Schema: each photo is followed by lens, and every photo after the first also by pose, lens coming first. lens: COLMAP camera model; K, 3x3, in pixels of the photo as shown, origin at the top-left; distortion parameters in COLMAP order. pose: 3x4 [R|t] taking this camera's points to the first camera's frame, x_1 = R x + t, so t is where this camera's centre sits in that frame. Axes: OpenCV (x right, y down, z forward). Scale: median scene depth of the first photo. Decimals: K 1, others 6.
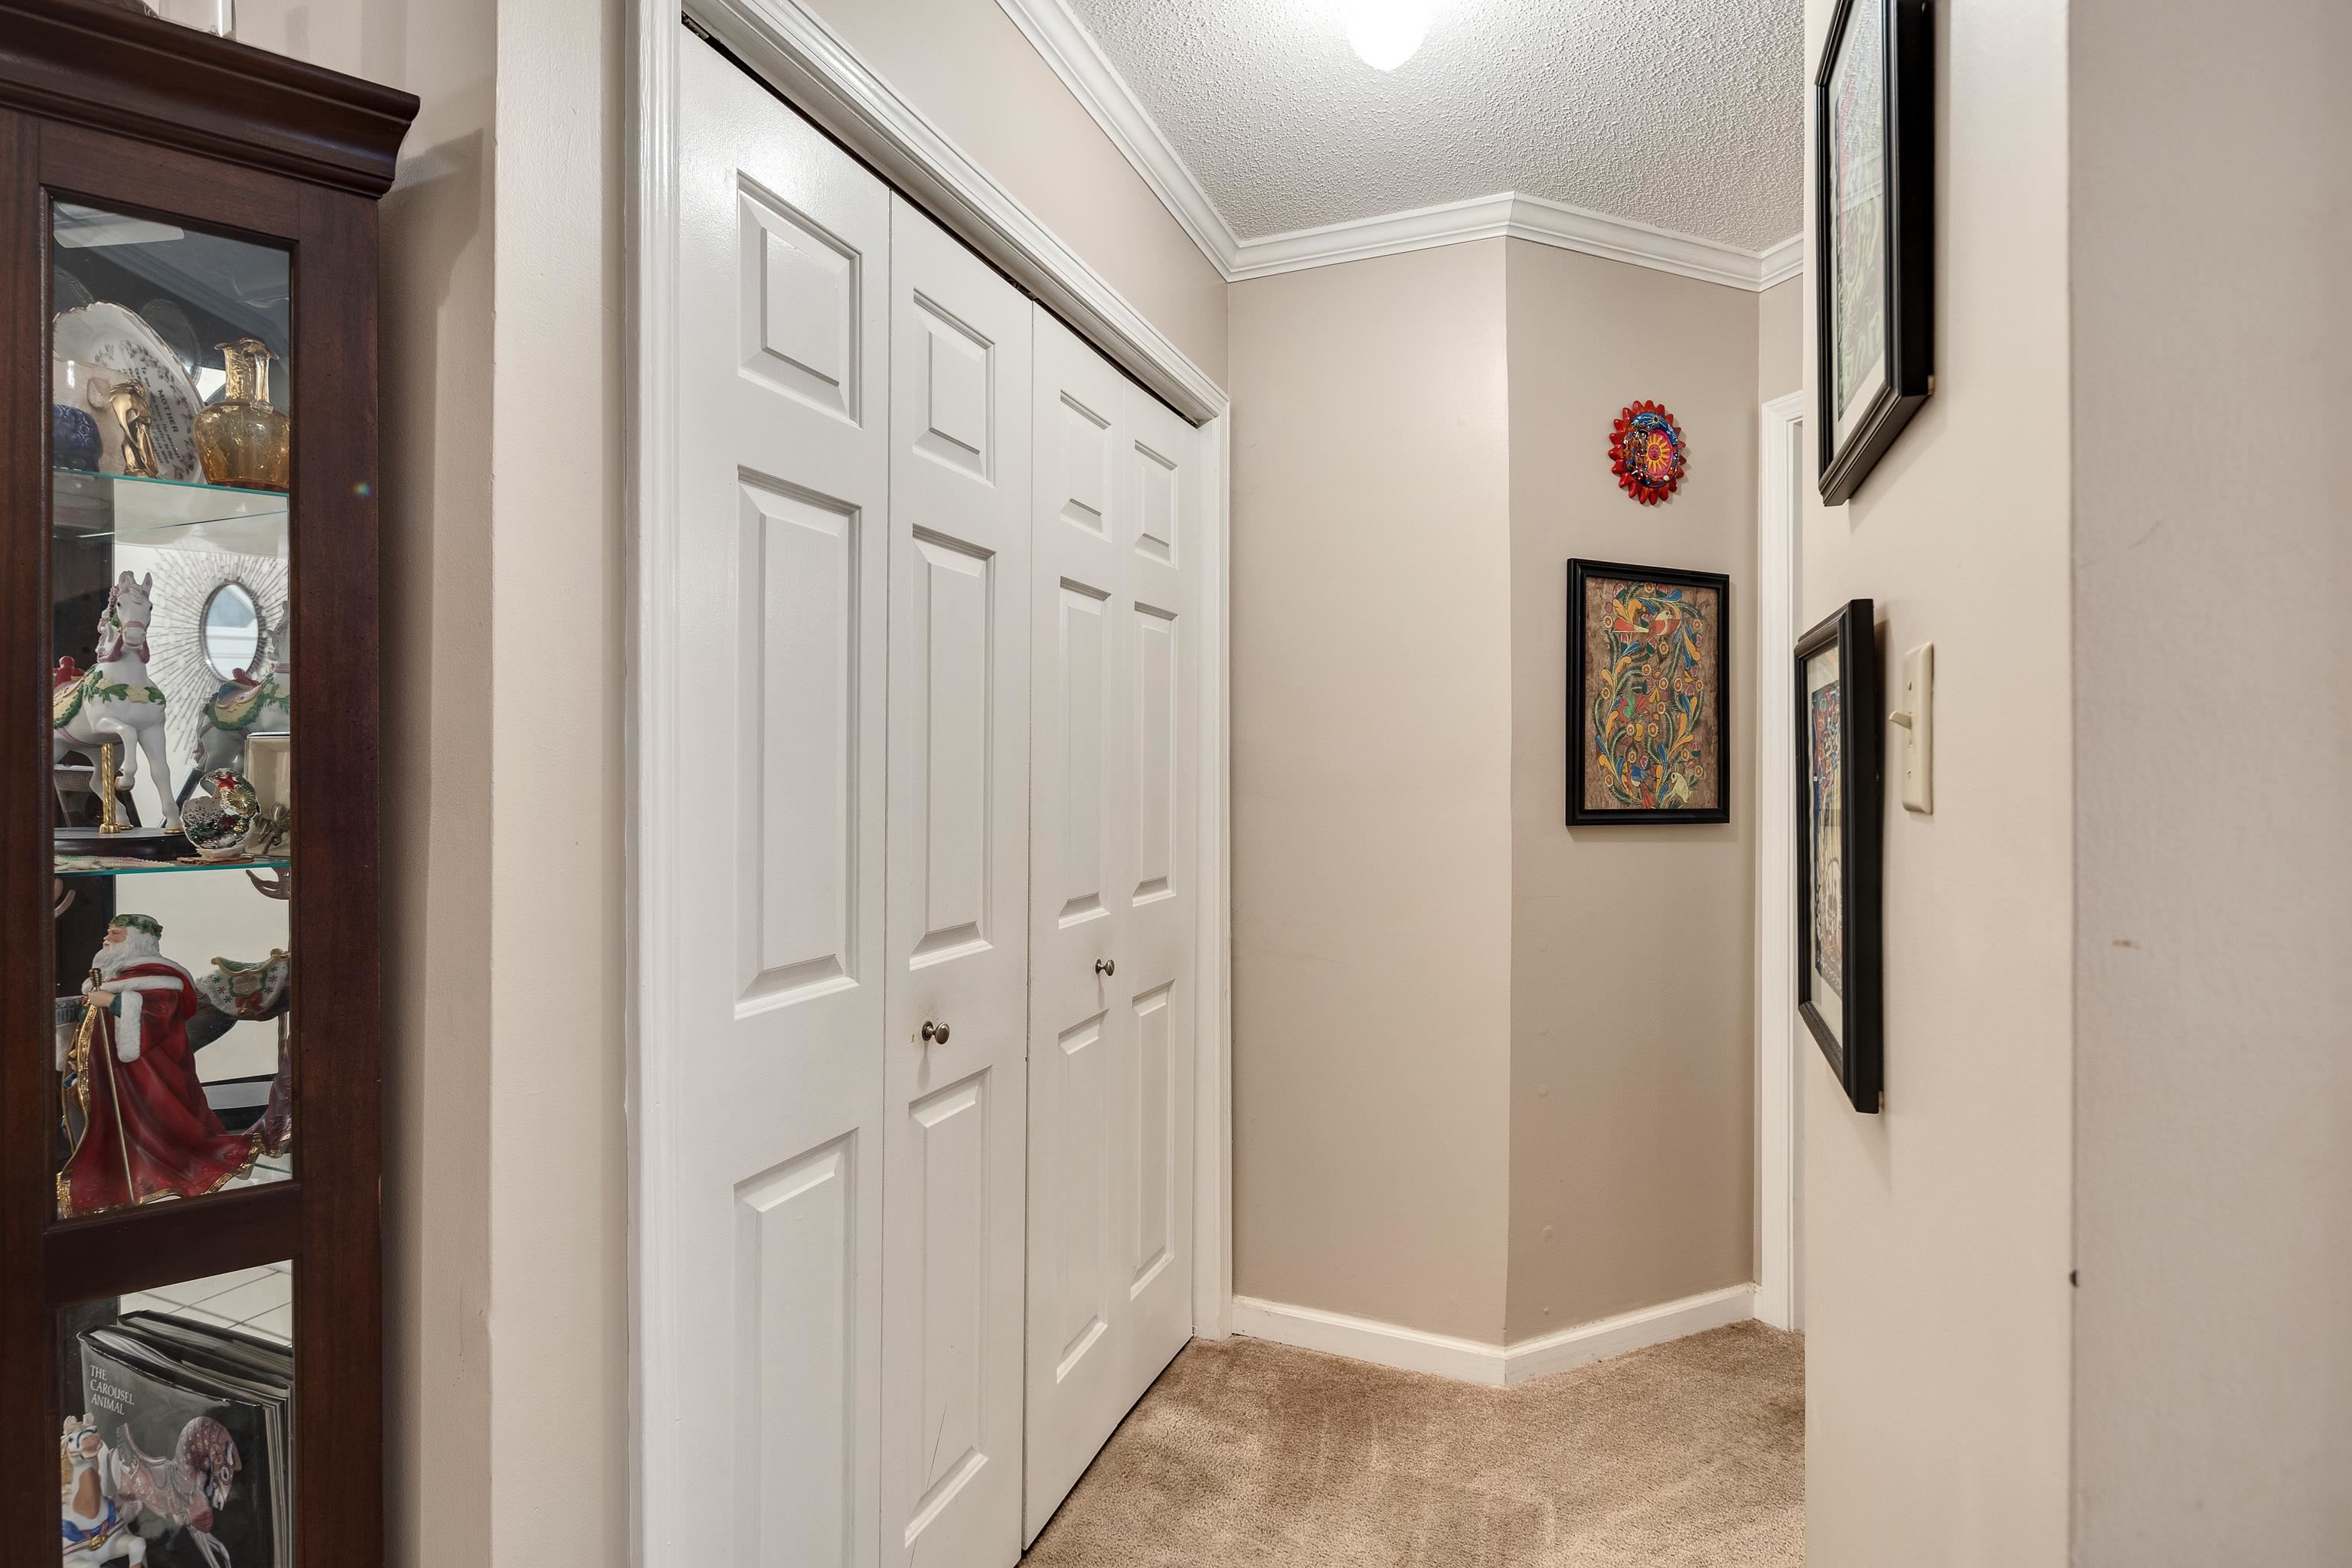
lens RADIAL K [[1143.2, 0, 1169.4], [0, 1143.2, 769.5], [0, 0, 1]] dist [0.002162, -0.004120]
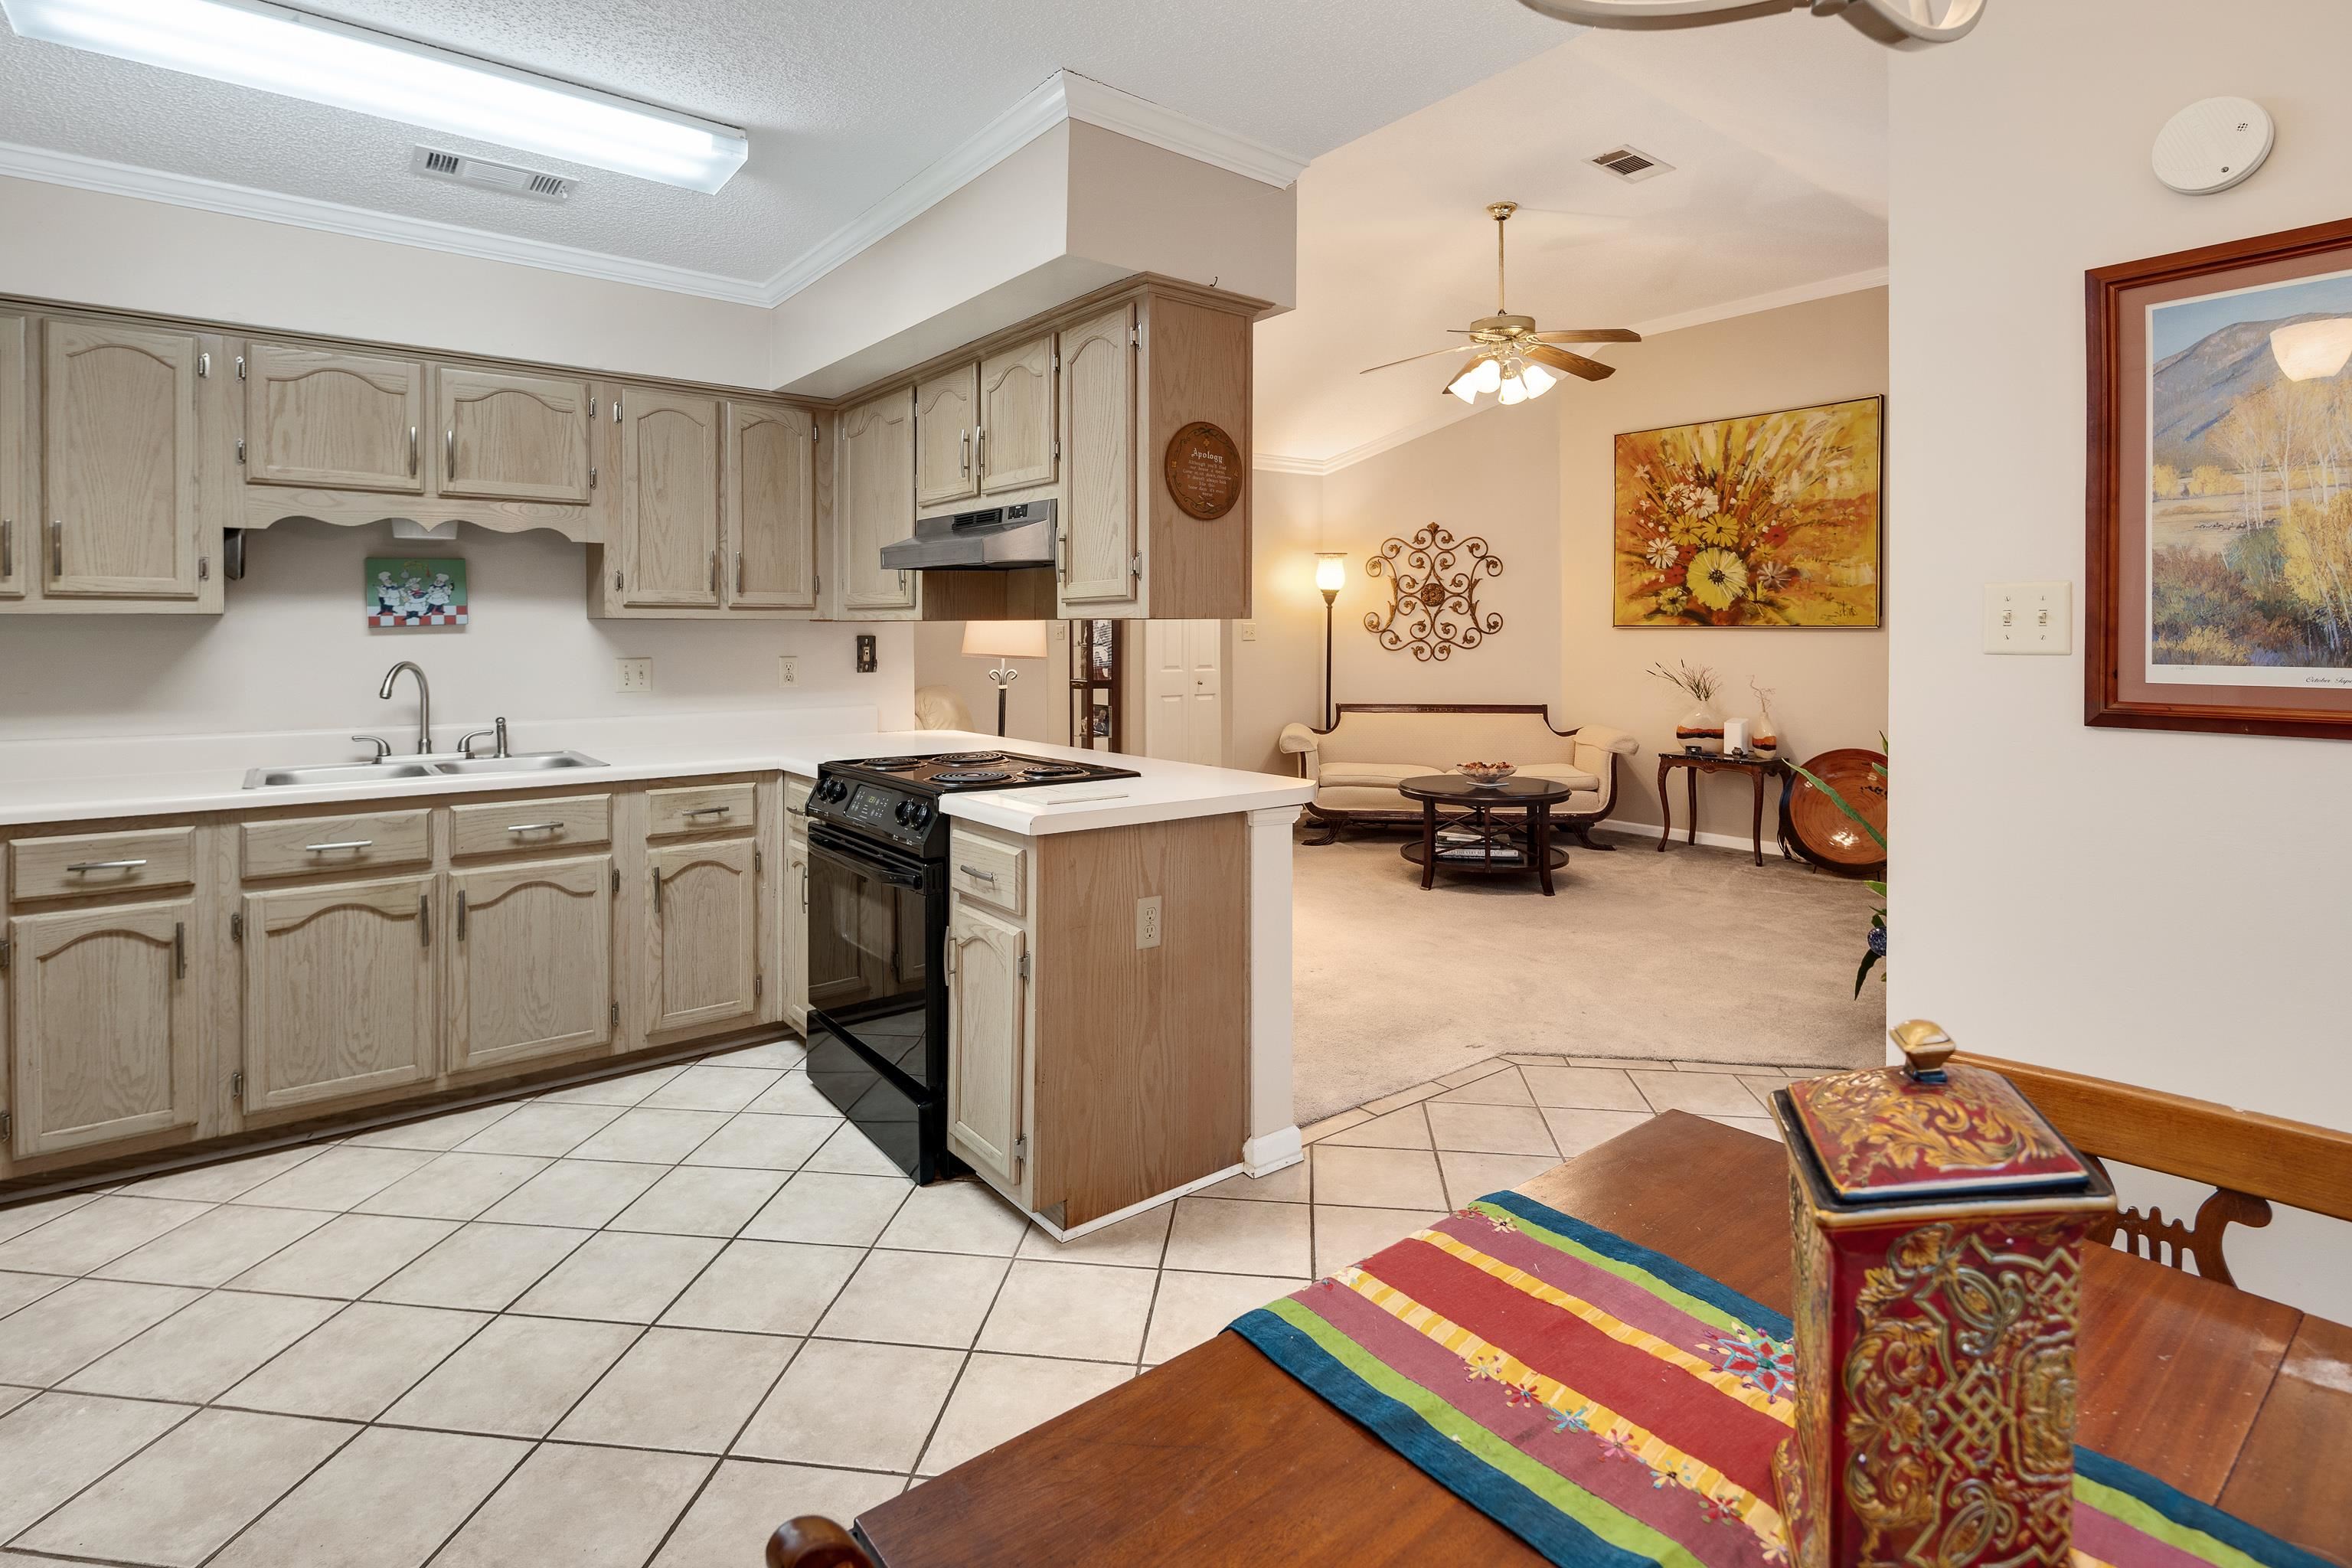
lens RADIAL K [[1143.2, 0, 1163.7], [0, 1143.2, 635.7], [0, 0, 1]] dist [0.002162, -0.004120]
pose [[0.856330, -0.000346, -0.516429, 3.973717], [-0.000835, 0.999998, -0.002054, 0.015810], [0.516428, 0.002190, 0.856328, -6.082300]]
